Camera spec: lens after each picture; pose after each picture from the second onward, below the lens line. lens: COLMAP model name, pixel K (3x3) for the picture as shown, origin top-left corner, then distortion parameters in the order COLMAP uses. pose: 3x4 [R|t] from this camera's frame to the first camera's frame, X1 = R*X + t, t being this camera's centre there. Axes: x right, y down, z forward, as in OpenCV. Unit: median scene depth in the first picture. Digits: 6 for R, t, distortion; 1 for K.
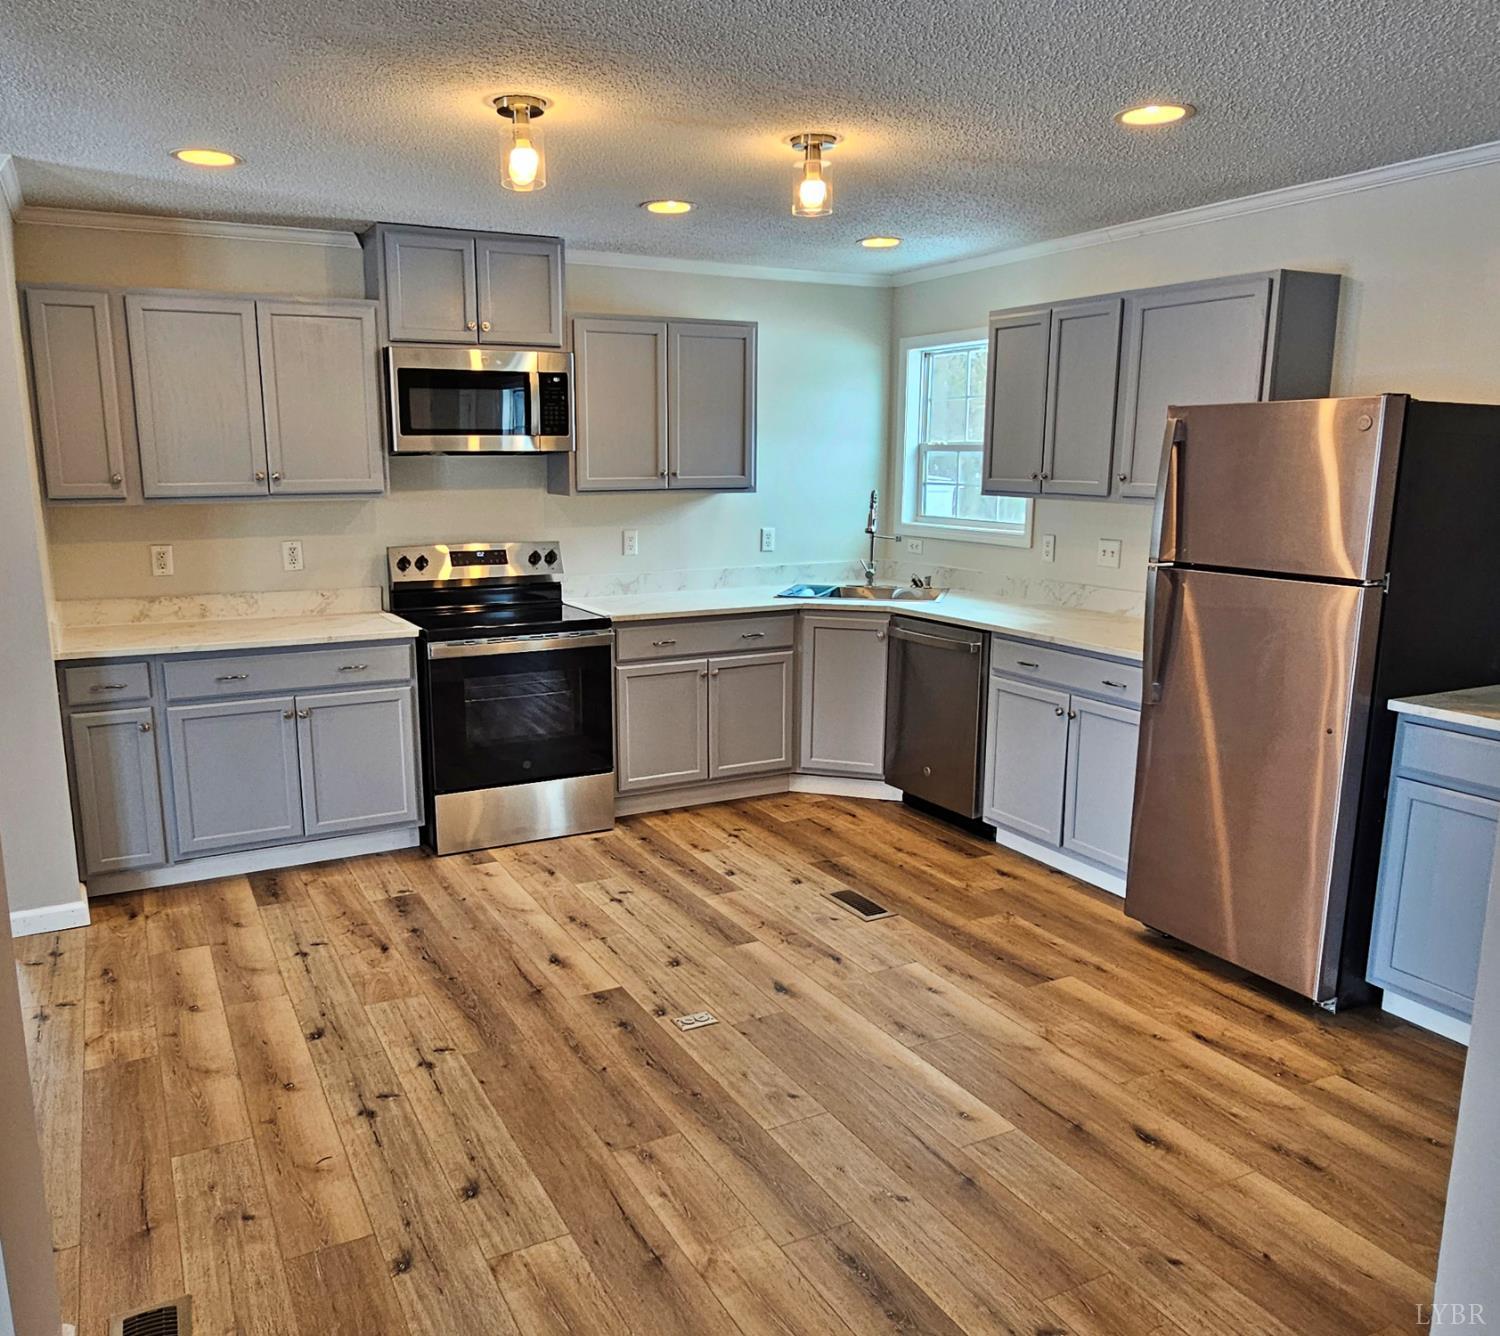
lens RADIAL K [[1172.2, 0, 718.8], [0, 1172.2, 673.0], [0, 0, 1]] dist [0.006535, 0.002145]
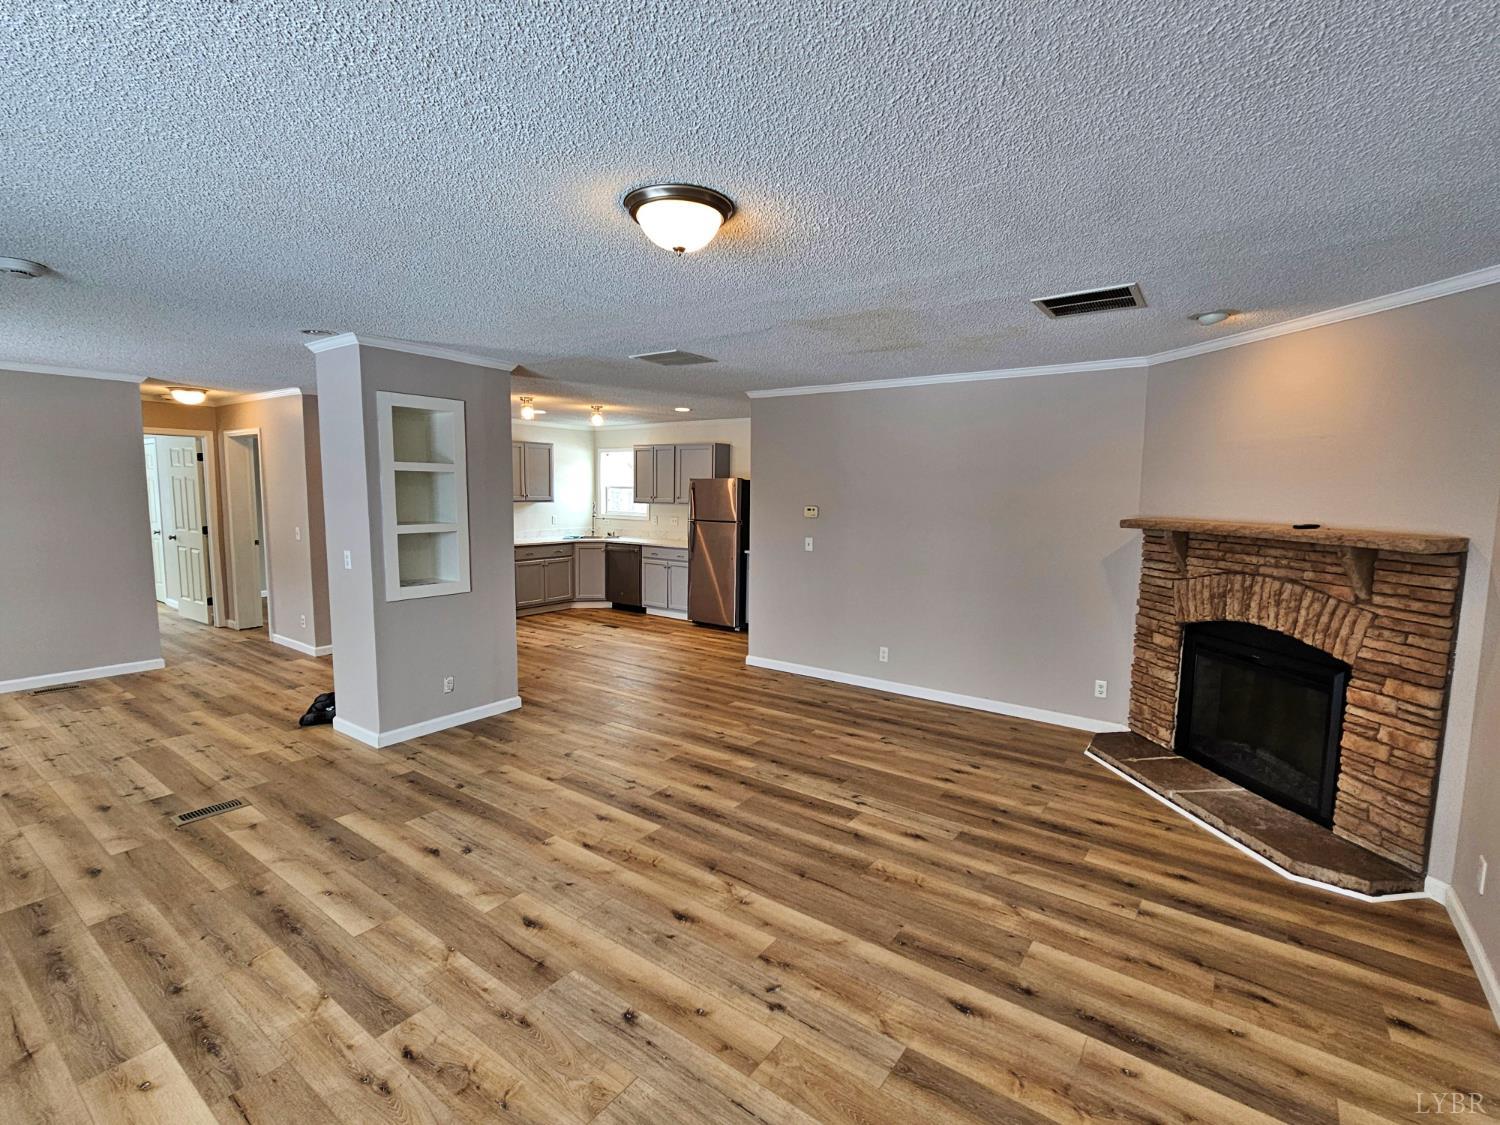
lens RADIAL K [[702.0, 0, 753.3], [0, 702.0, 562.9], [0, 0, 1]] dist [-0.003927, 0.004739]
pose [[0.896886, -0.039663, 0.440479, -0.323771], [0.071064, 0.995953, -0.055016, 0.133421], [-0.436514, 0.080645, 0.896076, -0.803340]]
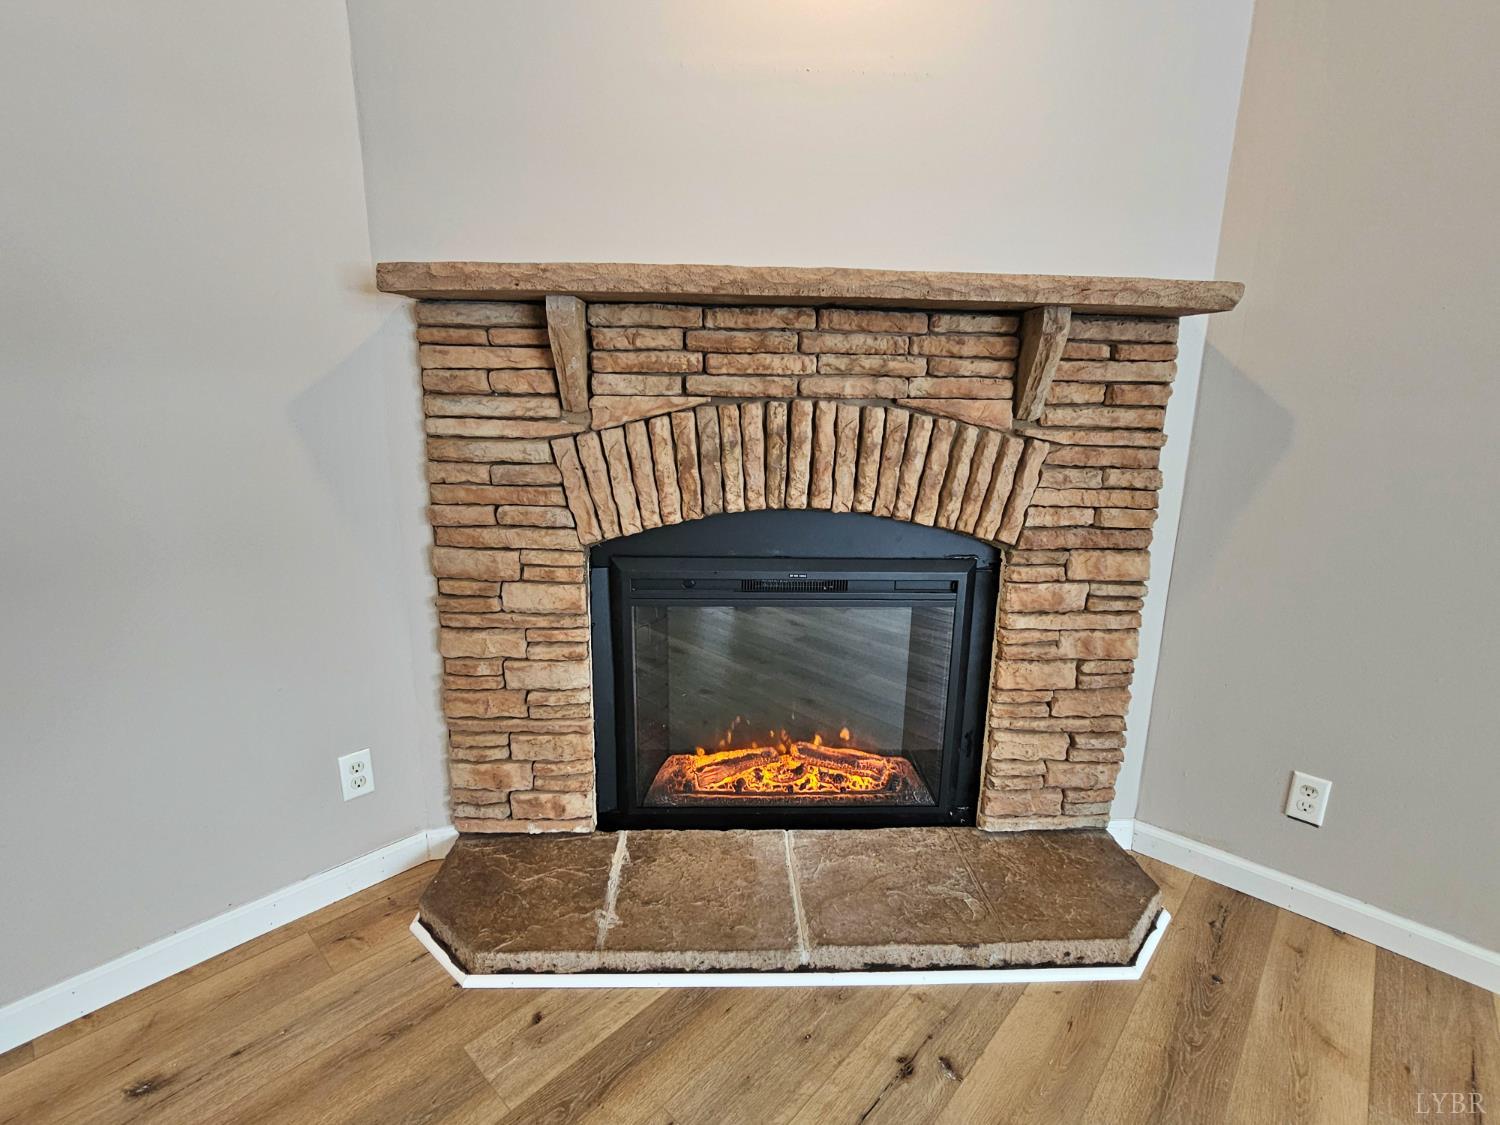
lens RADIAL K [[702.0, 0, 753.3], [0, 702.0, 562.9], [0, 0, 1]] dist [-0.003927, 0.004739]
pose [[-0.338173, -0.214262, 0.916368, 0.165086], [0.153083, 0.948243, 0.278208, 0.121001], [-0.928550, 0.234363, -0.287870, -0.235531]]
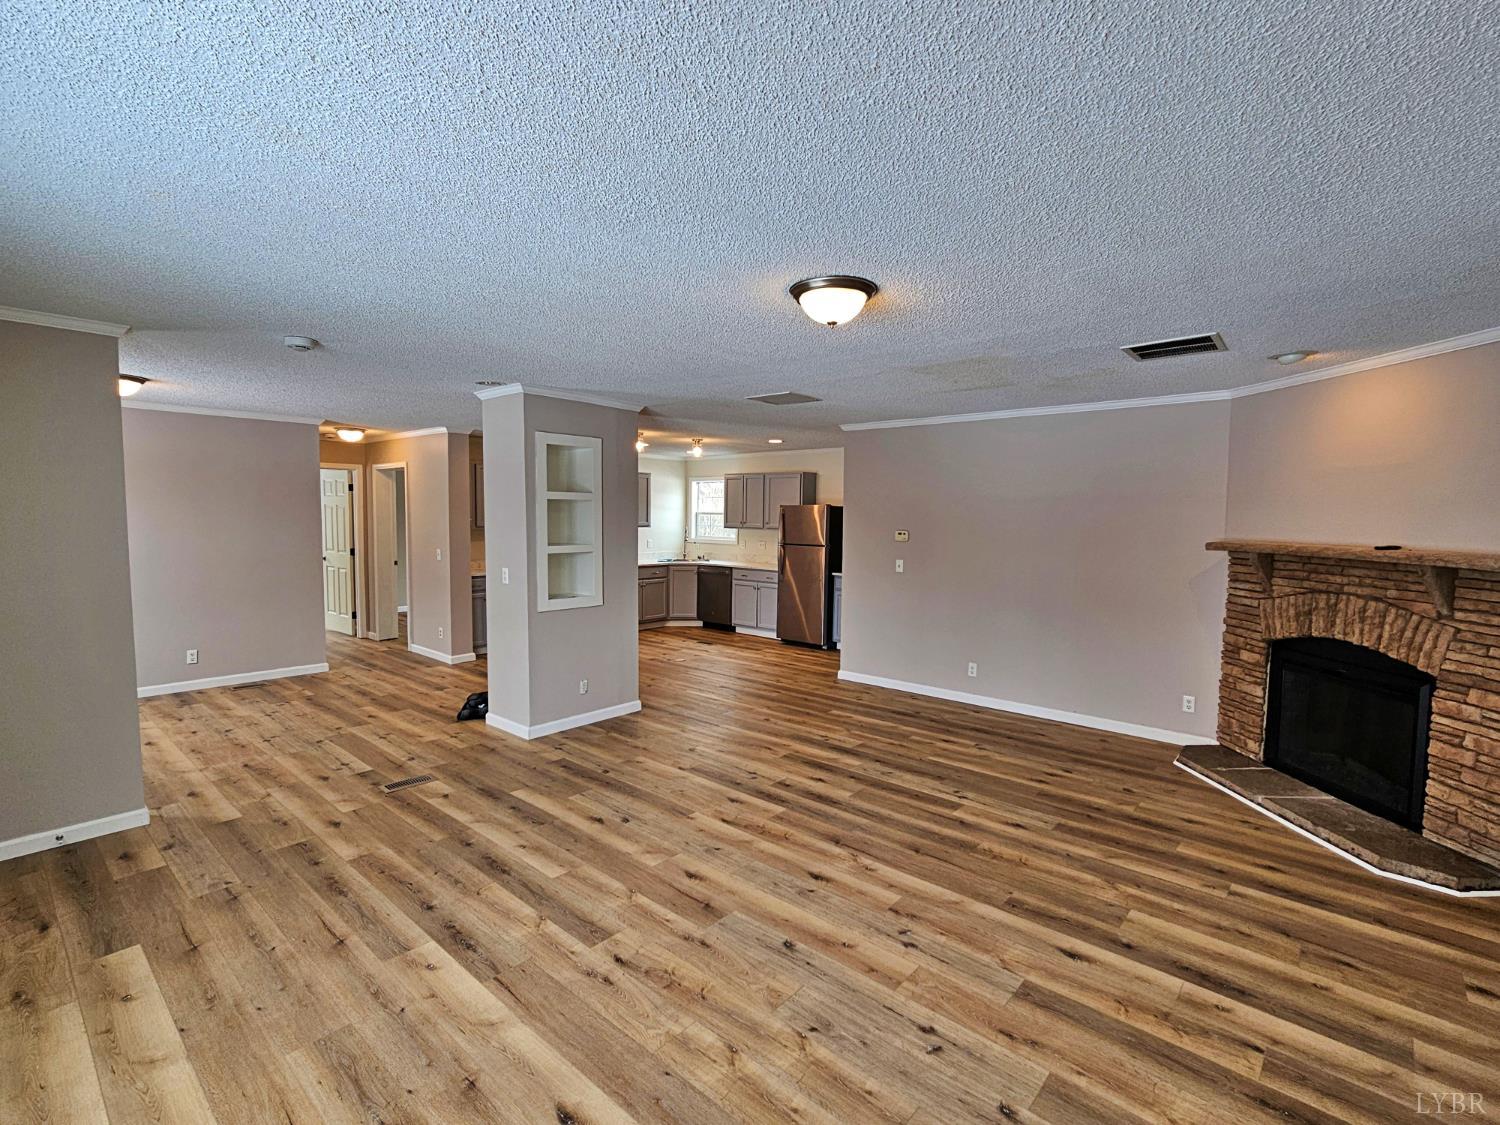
lens RADIAL K [[702.0, 0, 753.3], [0, 702.0, 562.9], [0, 0, 1]] dist [-0.003927, 0.004739]
pose [[0.933139, -0.019009, 0.359012, -0.423119], [0.057992, 0.993482, -0.098131, 0.147951], [-0.354806, 0.112390, 0.928160, -0.873526]]
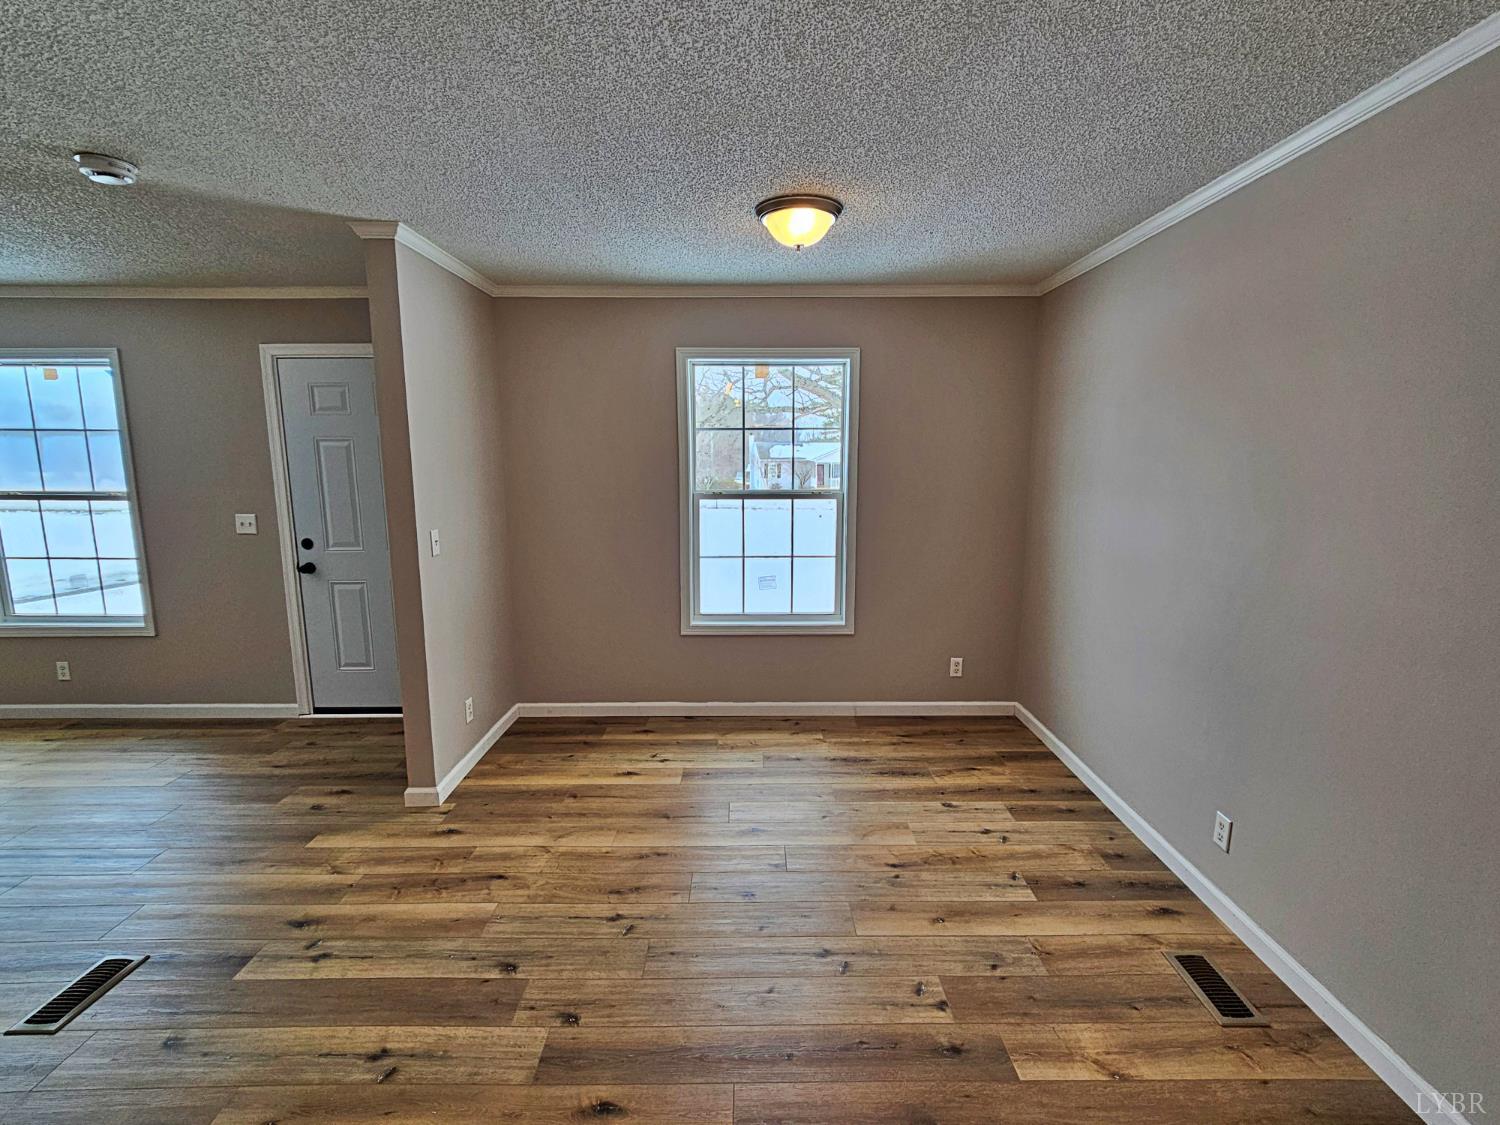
lens RADIAL K [[702.0, 0, 753.3], [0, 702.0, 562.9], [0, 0, 1]] dist [-0.003927, 0.004739]
pose [[-0.460202, 0.131701, -0.877991, -0.356210], [-0.160735, 0.960234, 0.228288, -0.112312], [0.873143, 0.246183, -0.420733, 0.570783]]
